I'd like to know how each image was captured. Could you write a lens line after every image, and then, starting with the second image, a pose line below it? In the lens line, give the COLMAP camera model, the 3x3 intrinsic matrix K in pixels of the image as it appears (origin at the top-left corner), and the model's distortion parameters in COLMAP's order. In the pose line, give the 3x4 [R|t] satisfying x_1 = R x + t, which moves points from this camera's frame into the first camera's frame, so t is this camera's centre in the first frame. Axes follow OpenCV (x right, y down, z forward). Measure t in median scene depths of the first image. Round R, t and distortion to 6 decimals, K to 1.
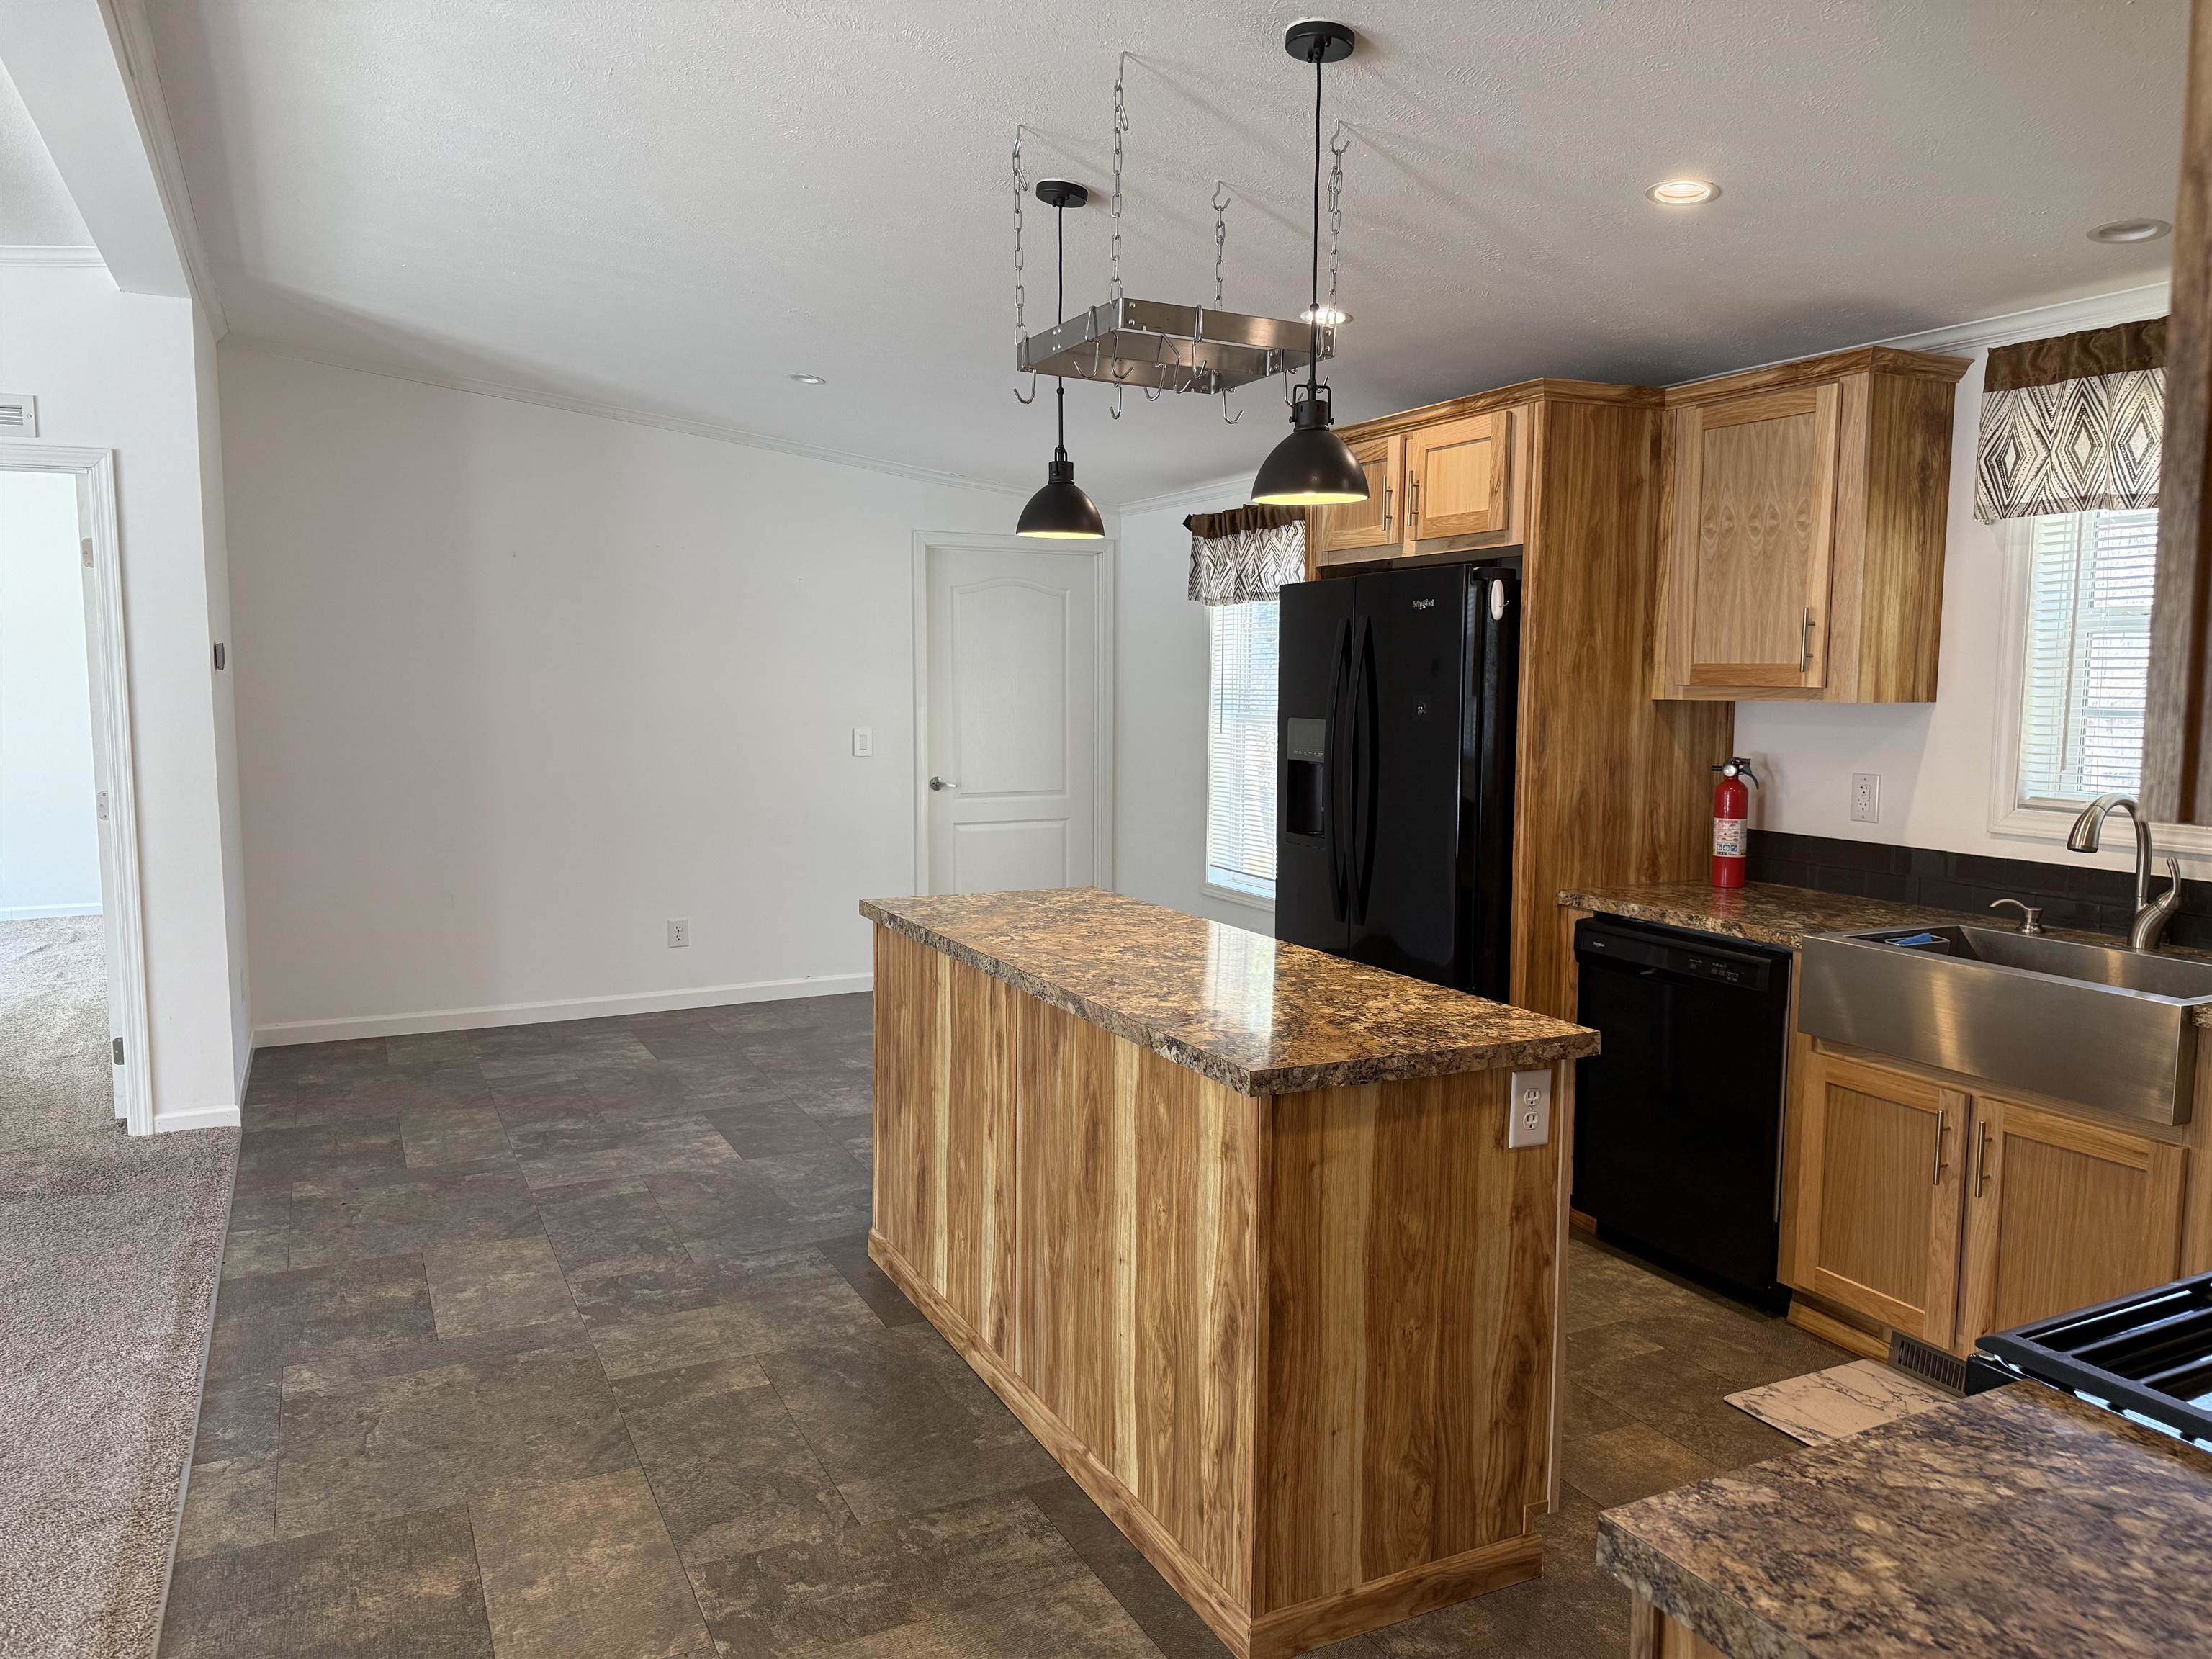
lens RADIAL K [[1537.3, 0, 1105.7], [0, 1537.3, 818.8], [0, 0, 1]] dist [0.170821, -0.344779]
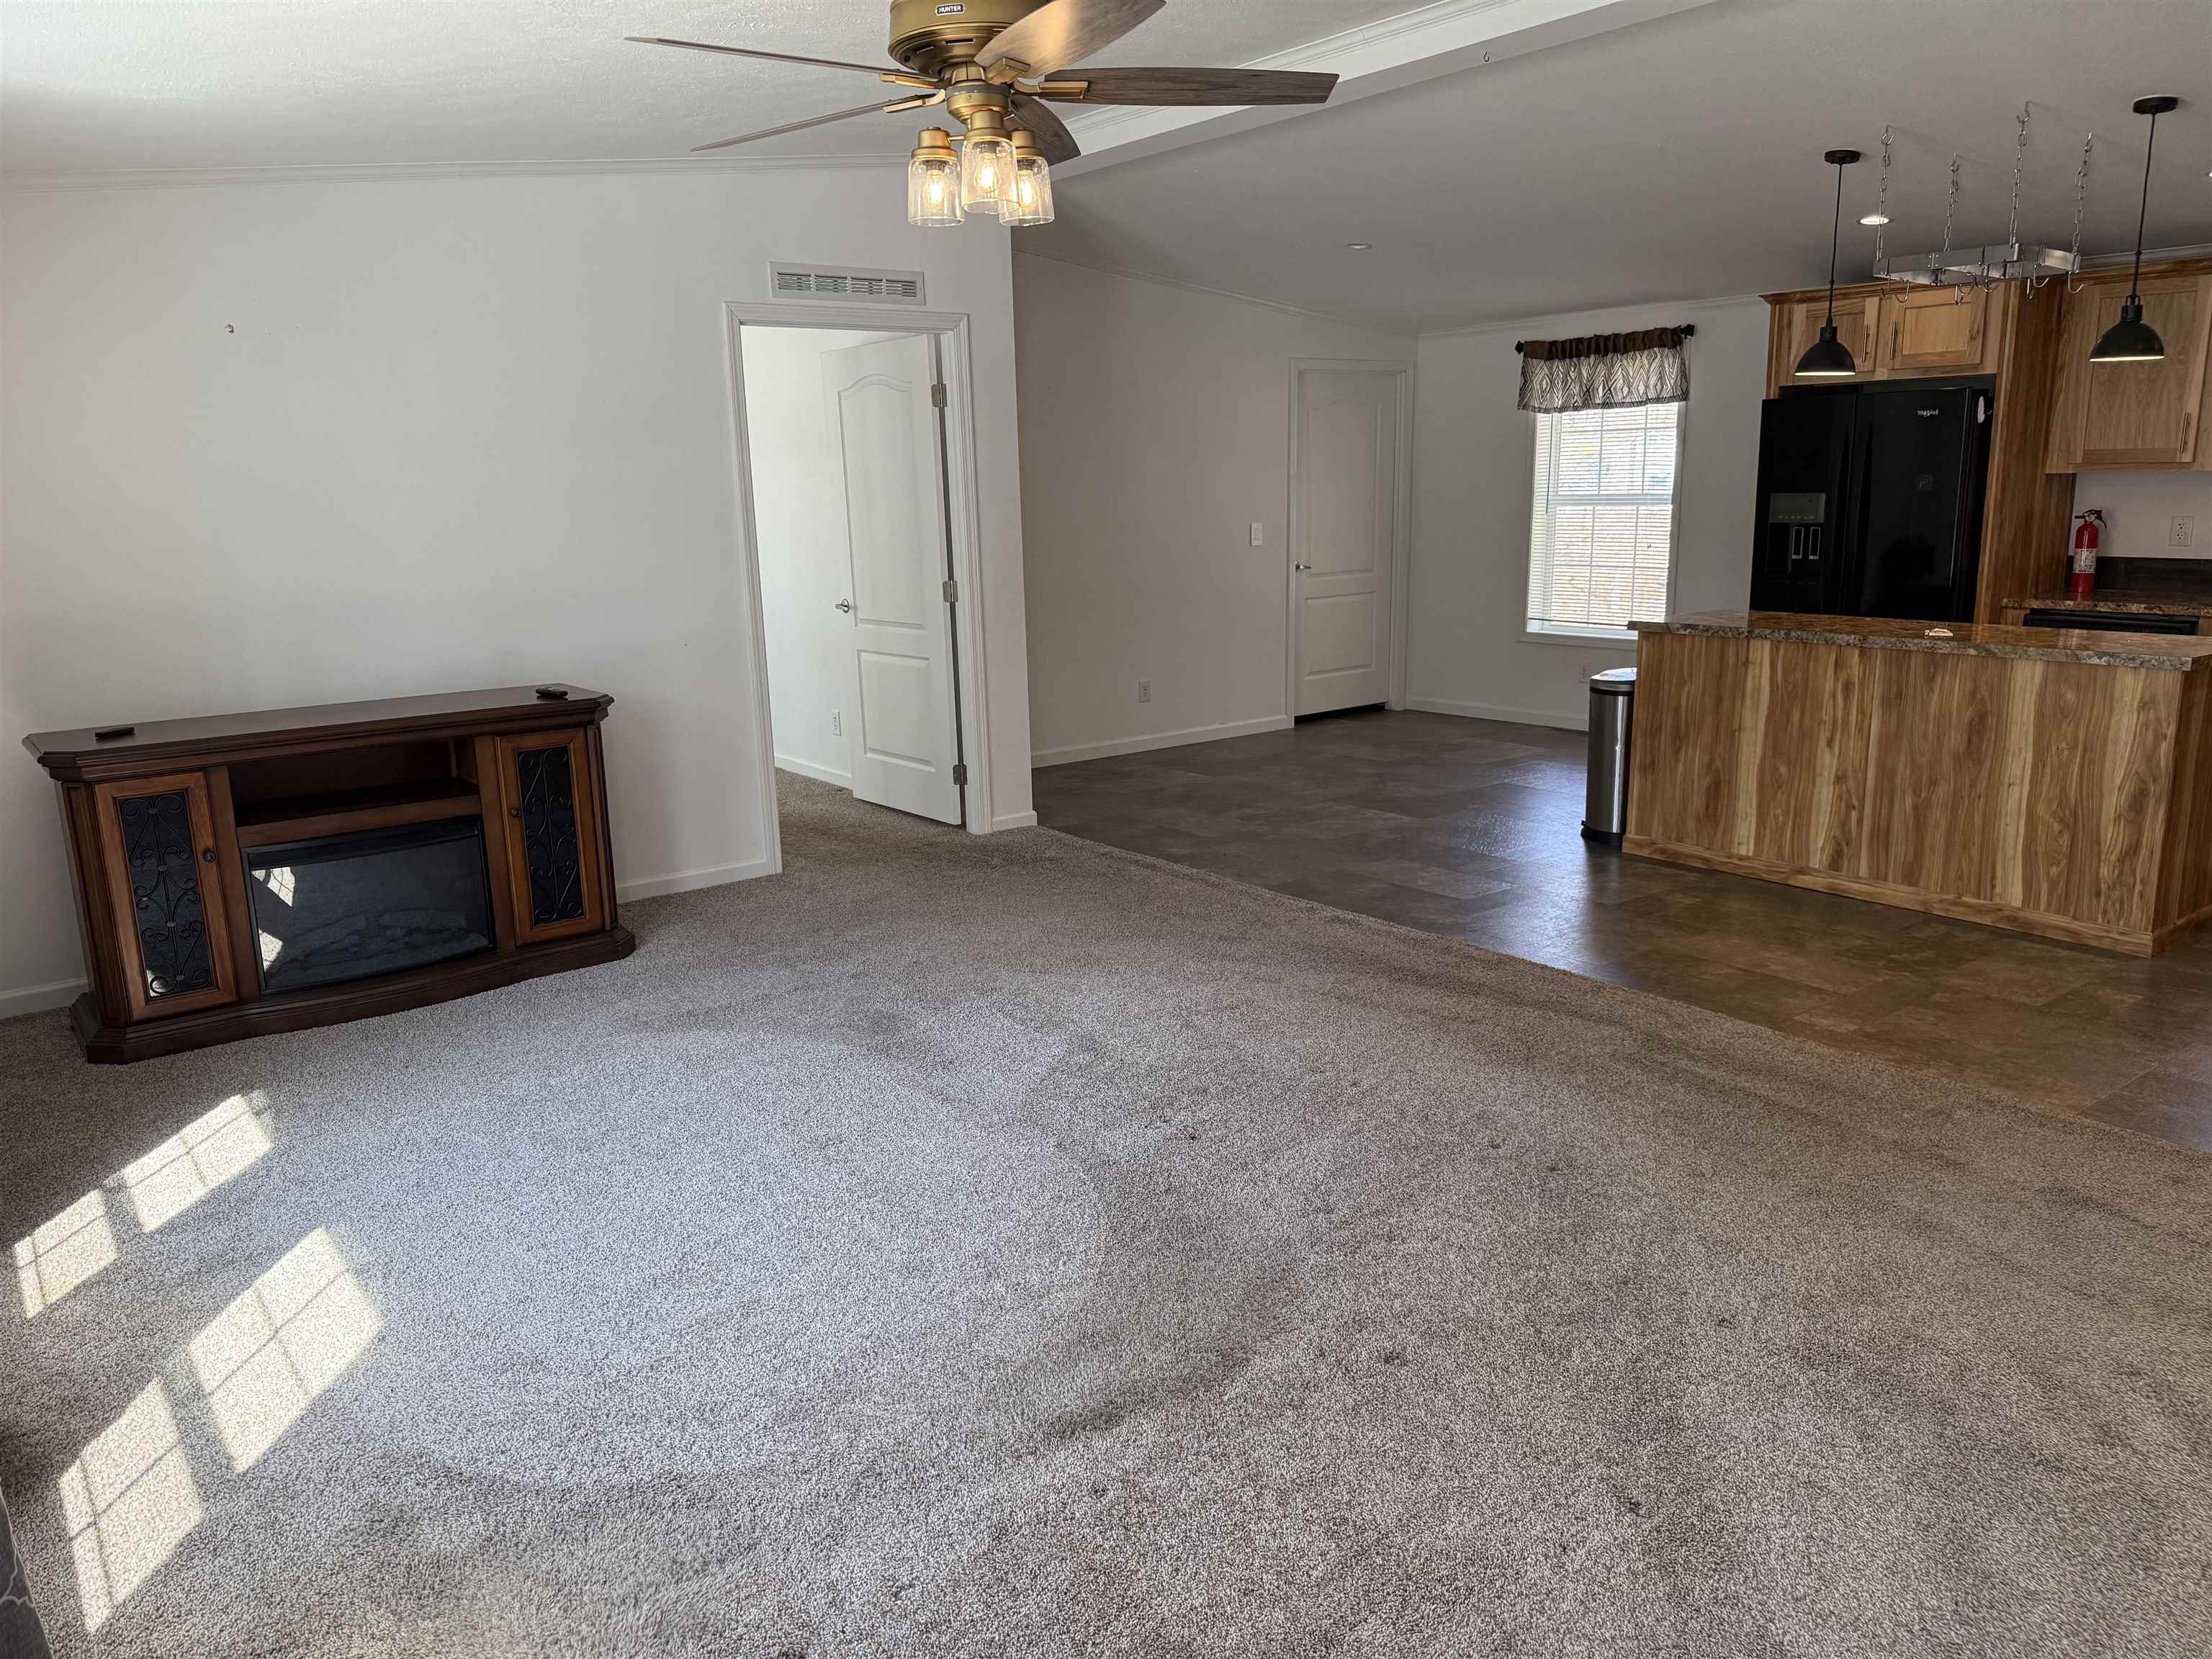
lens RADIAL K [[1558.9, 0, 1065.3], [0, 1558.9, 819.0], [0, 0, 1]] dist [-0.025544, 0.000409]
pose [[0.984918, -0.066306, 0.159812, -1.073994], [0.046629, 0.991202, 0.123873, 0.035921], [-0.166619, -0.114552, 0.979345, -0.467393]]
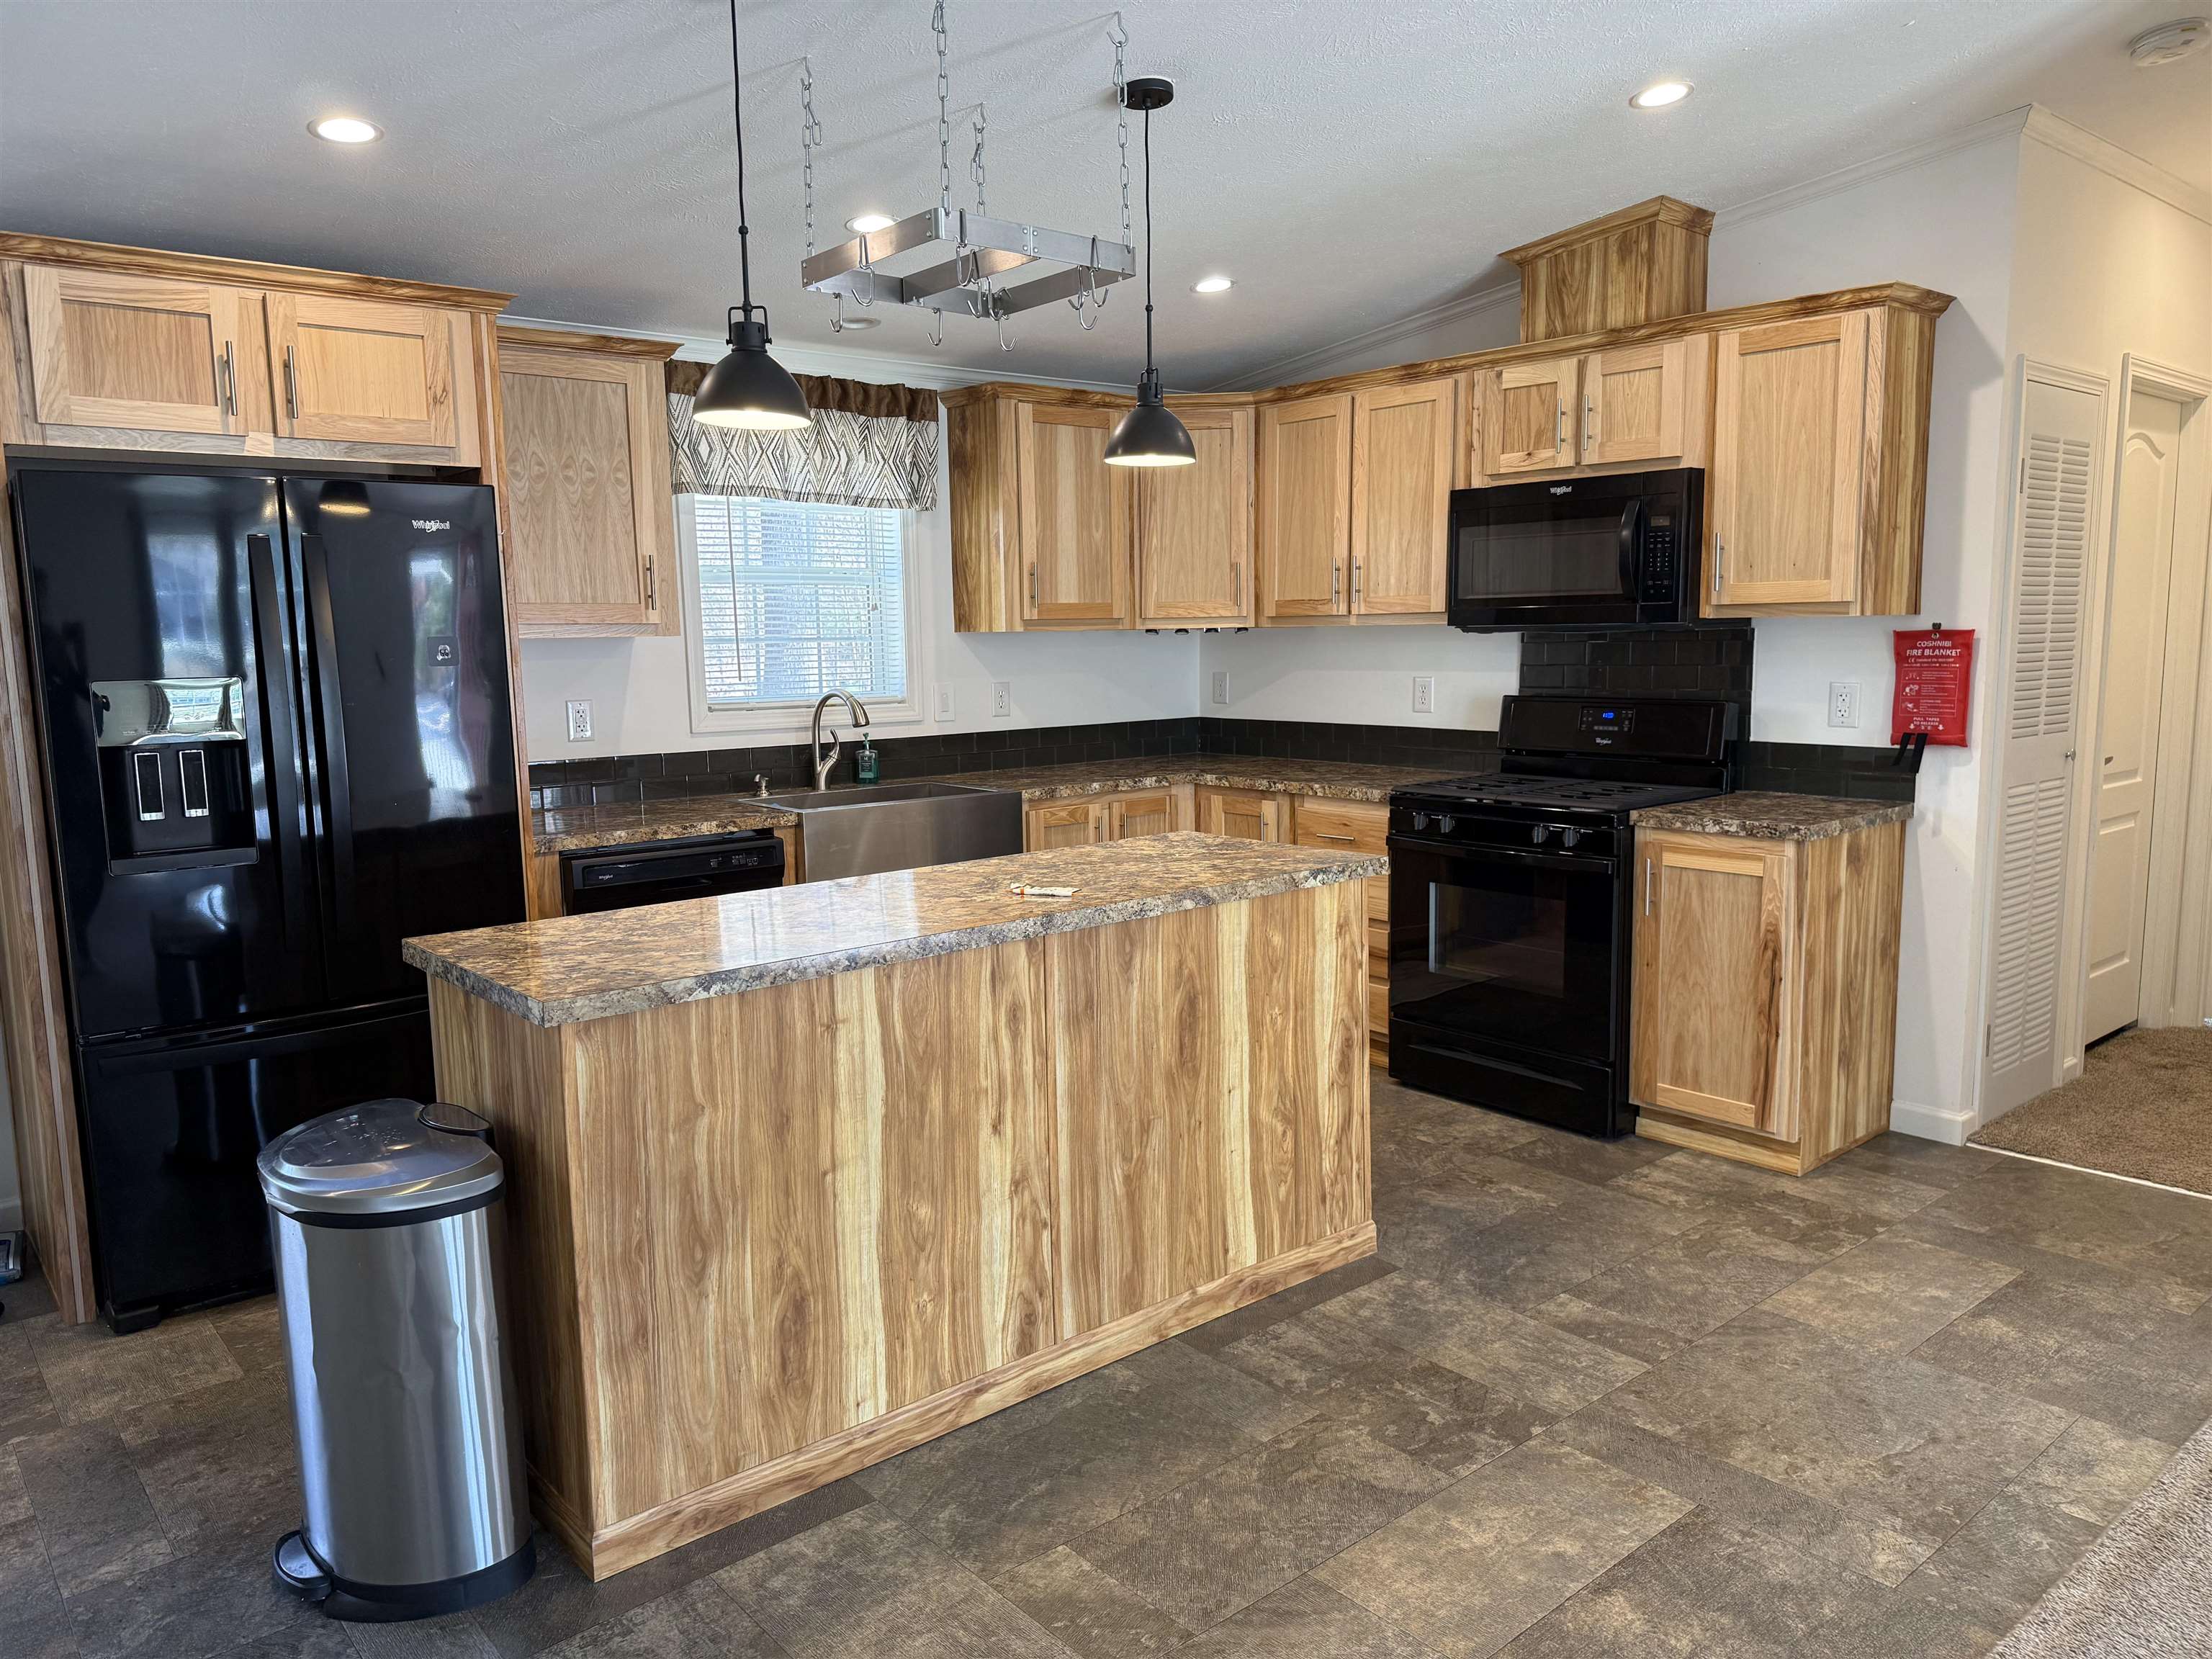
lens RADIAL K [[1537.3, 0, 1105.7], [0, 1537.3, 818.8], [0, 0, 1]] dist [0.170821, -0.344779]
pose [[-0.241119, -0.122704, 0.962707, -0.846620], [0.106455, 0.982645, 0.151908, -0.088354], [-0.964639, 0.139113, -0.223872, 1.034551]]
